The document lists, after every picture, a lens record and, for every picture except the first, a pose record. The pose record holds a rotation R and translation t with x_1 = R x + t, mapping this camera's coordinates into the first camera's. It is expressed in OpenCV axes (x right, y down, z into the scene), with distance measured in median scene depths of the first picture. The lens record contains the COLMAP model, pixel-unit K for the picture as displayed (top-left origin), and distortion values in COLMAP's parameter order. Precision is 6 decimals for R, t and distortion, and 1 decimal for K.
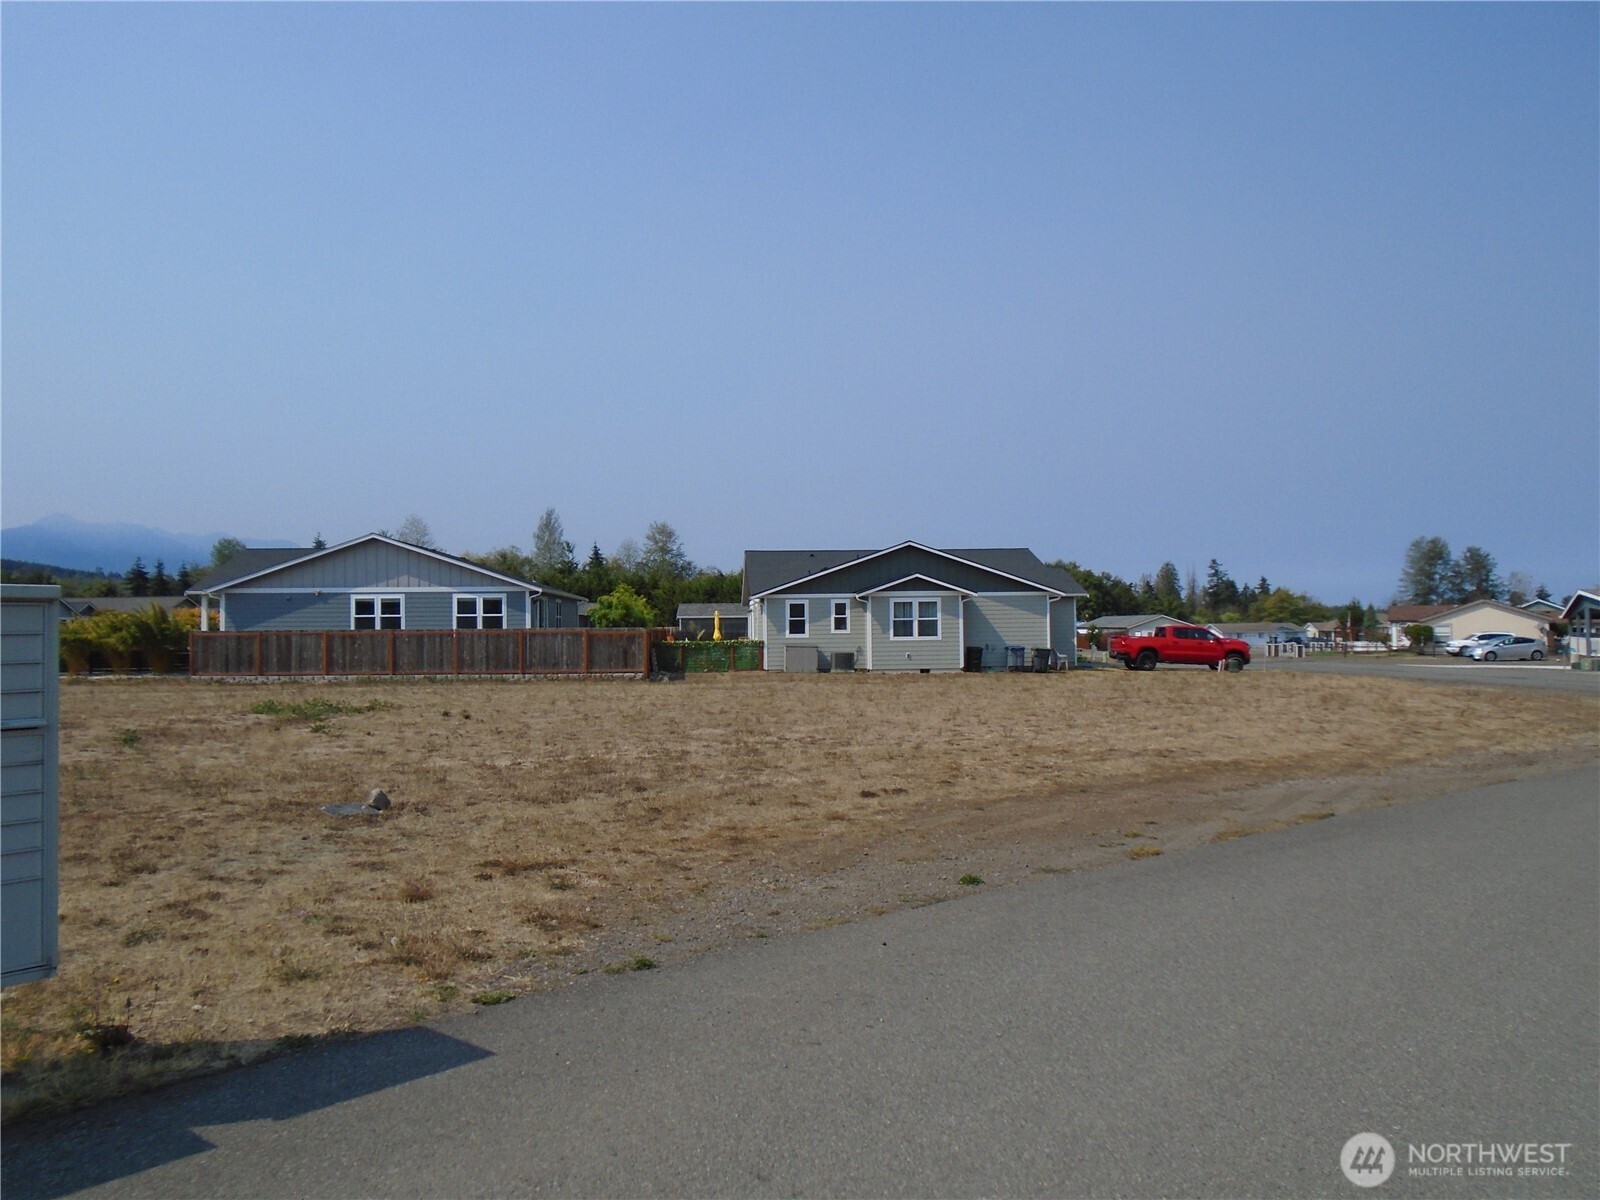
lens RADIAL K [[1197.9, 0, 800.0], [0, 1197.9, 600.0], [0, 0, 1]] dist [-0.022561, 0.006158]
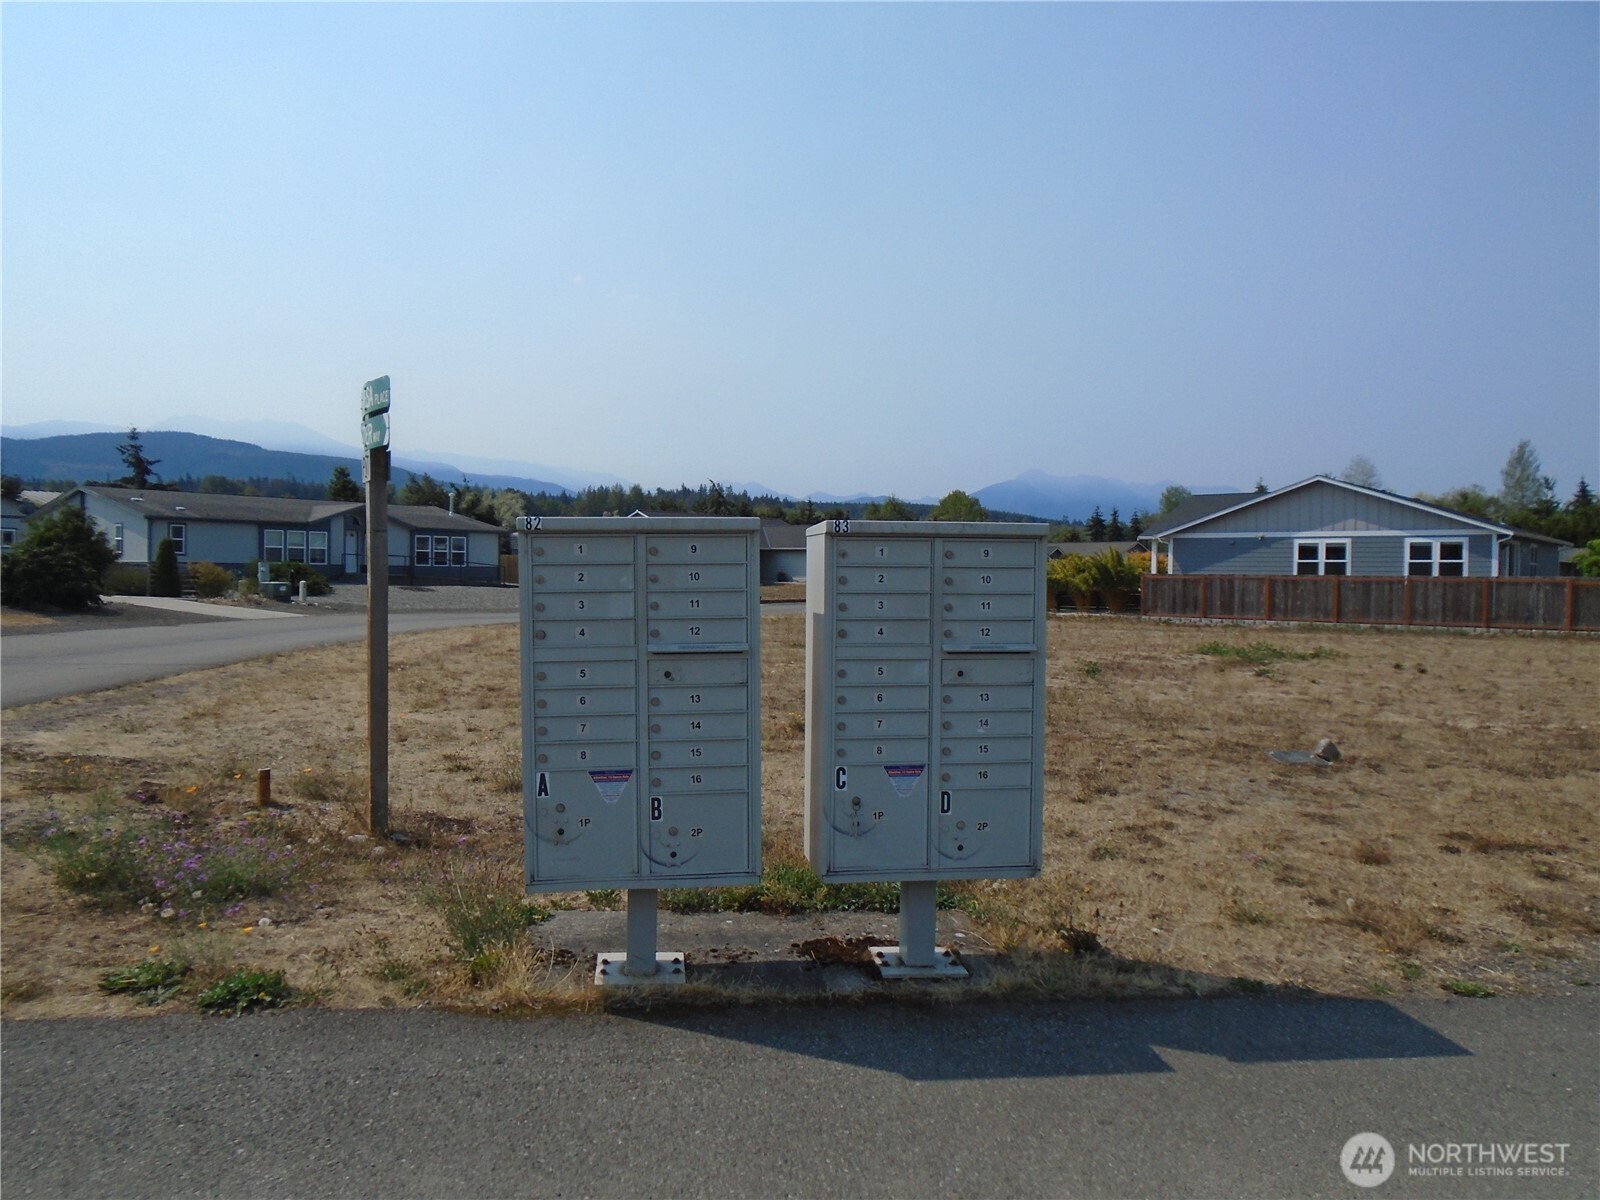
lens RADIAL K [[1205.9, 0, 817.4], [0, 1205.9, 597.9], [0, 0, 1]] dist [-0.017414, 0.011089]
pose [[0.741881, 0.029194, -0.669896, -0.002955], [0.000178, 0.999043, 0.043735, 0.000522], [0.670532, -0.032565, 0.741166, 0.002907]]
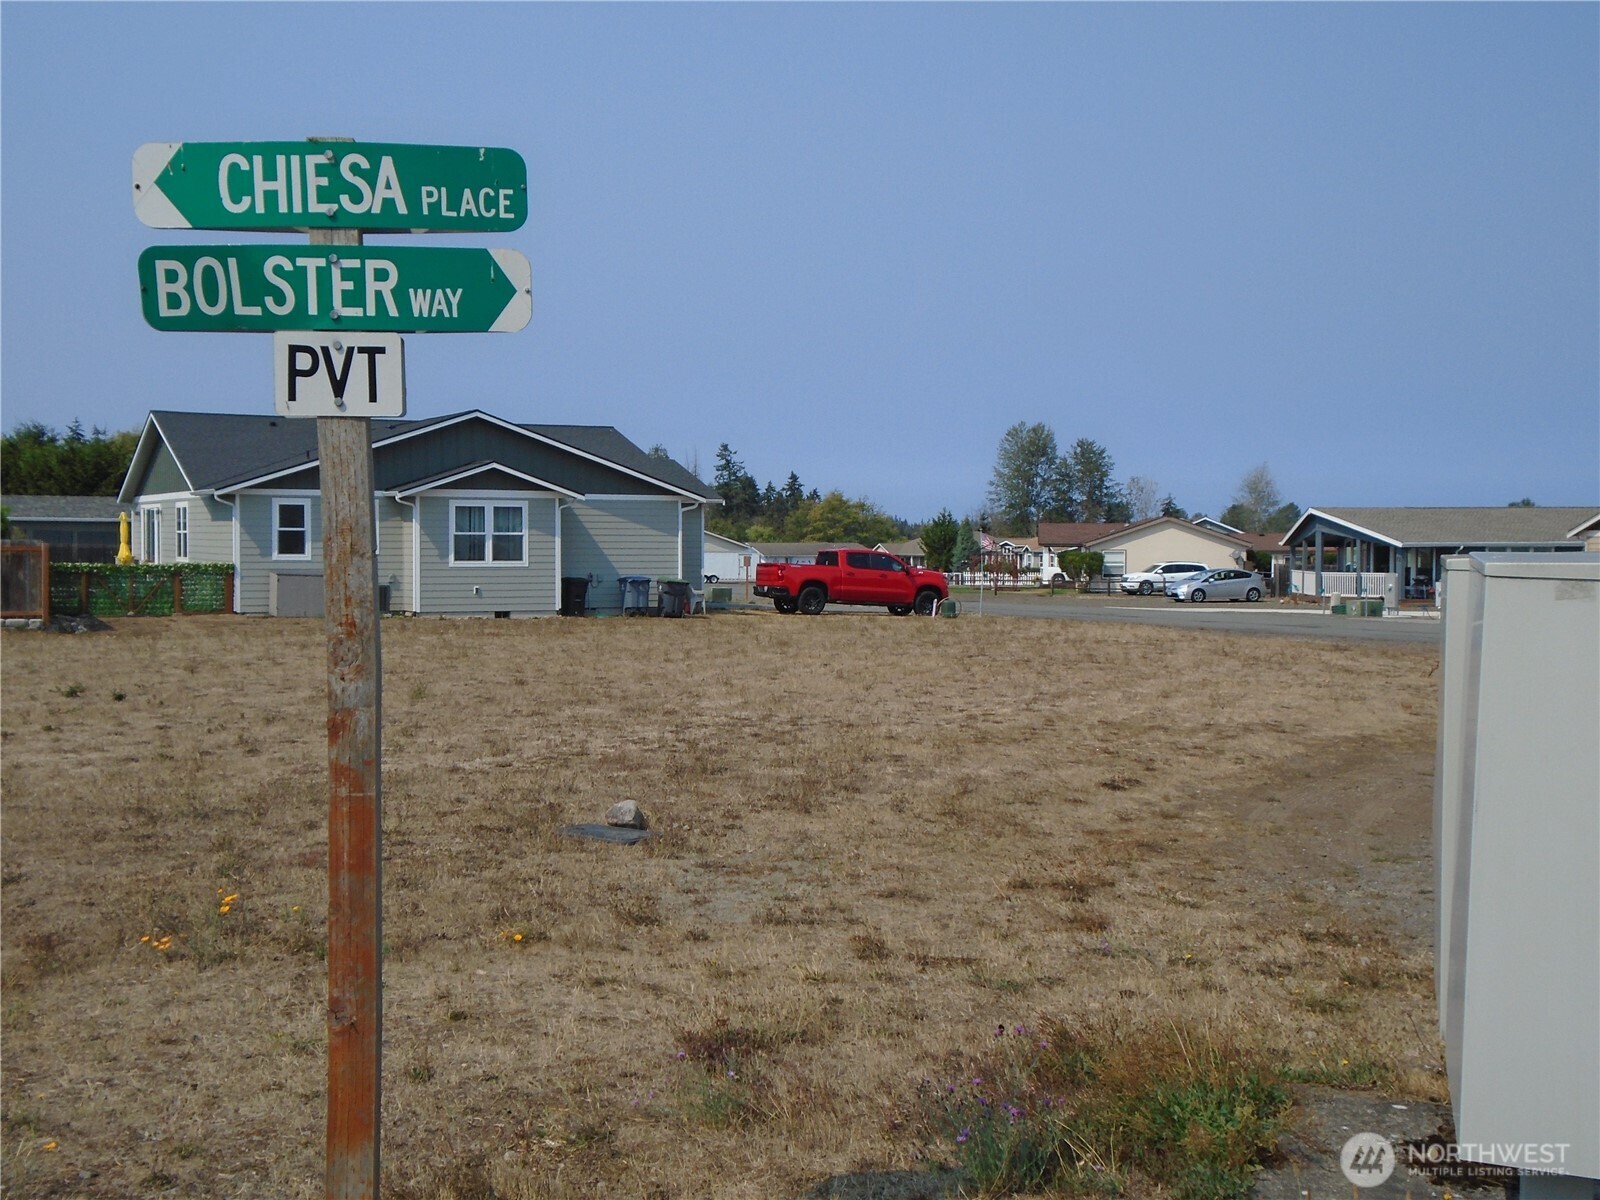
lens RADIAL K [[1913.6, 0, 804.6], [0, 1913.6, 603.7], [0, 0, 1]] dist [0.110640, 0.036184]
pose [[0.925379, 0.003177, 0.379031, -0.140403], [-0.024071, 0.998439, 0.050398, -0.002550], [-0.378279, -0.055761, 0.924011, -0.010368]]
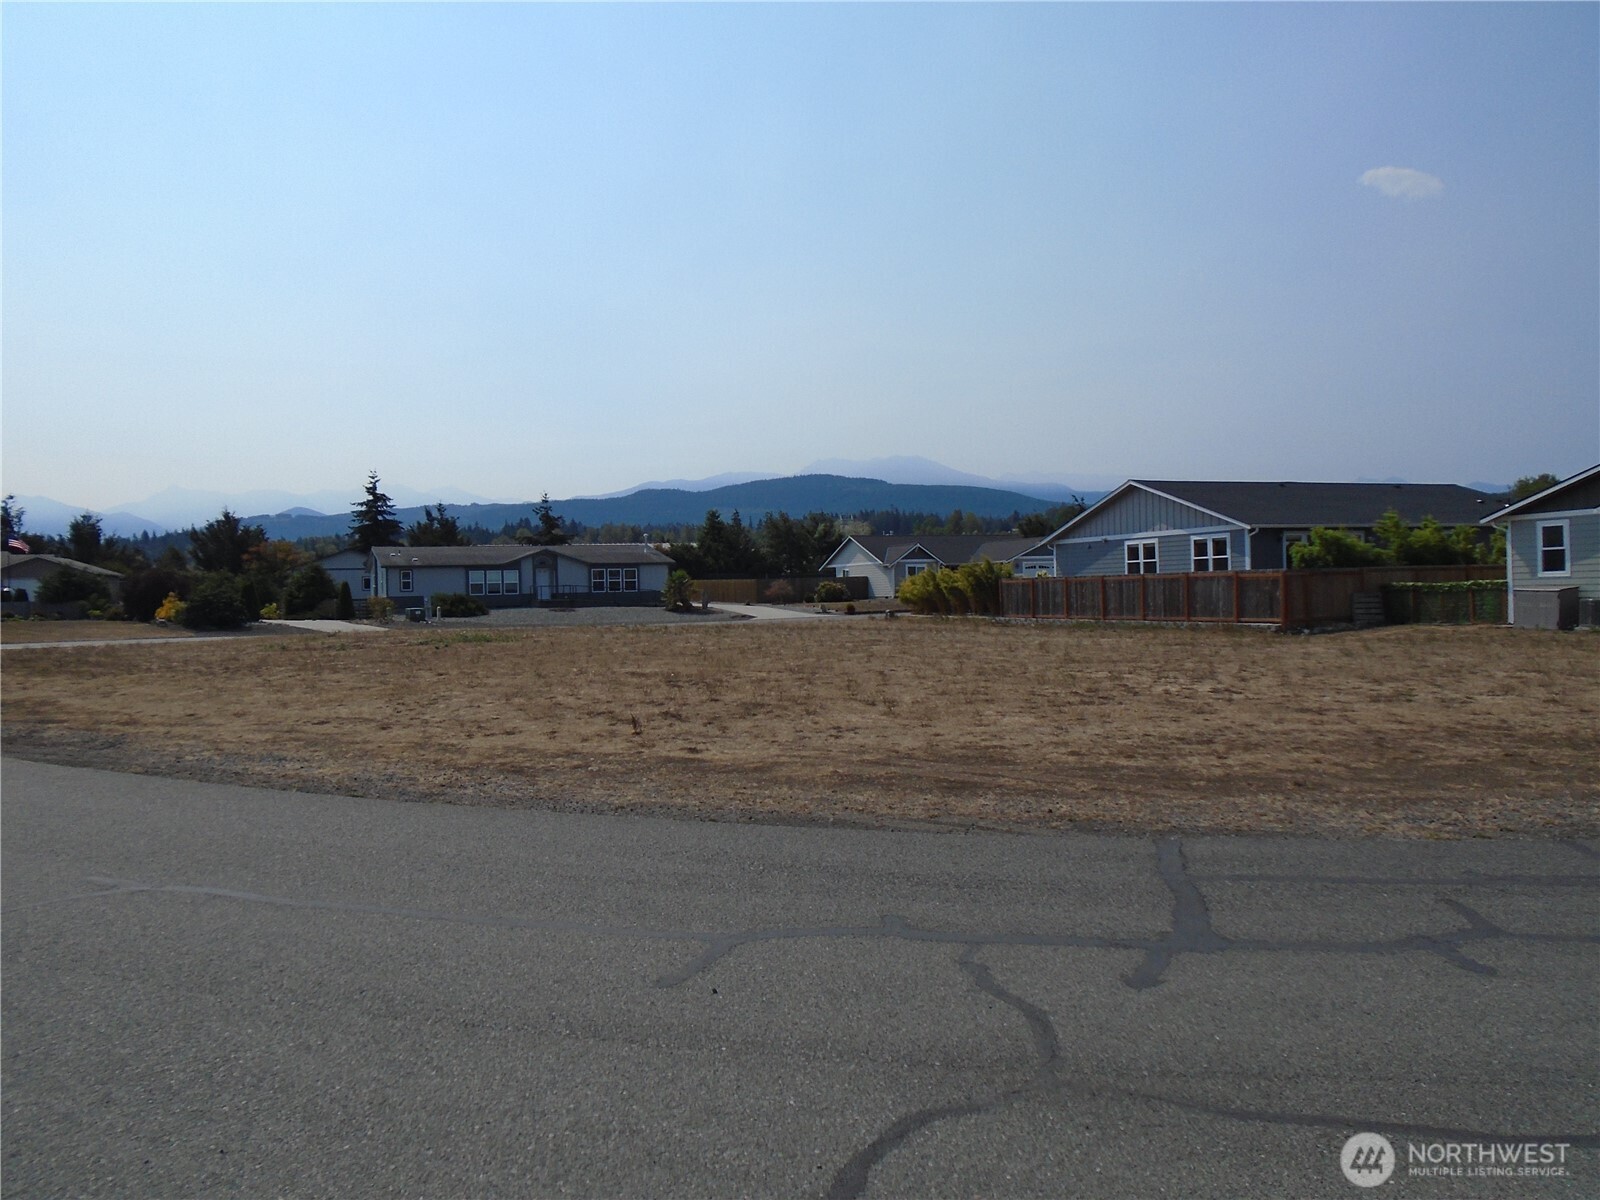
lens RADIAL K [[1214.7, 0, 803.6], [0, 1214.7, 619.6], [0, 0, 1]] dist [-0.042865, 0.002168]
pose [[0.303039, 0.020520, -0.952757, 0.532430], [0.046460, 0.998261, 0.036277, 0.012372], [0.951845, -0.055258, 0.301559, 0.422391]]
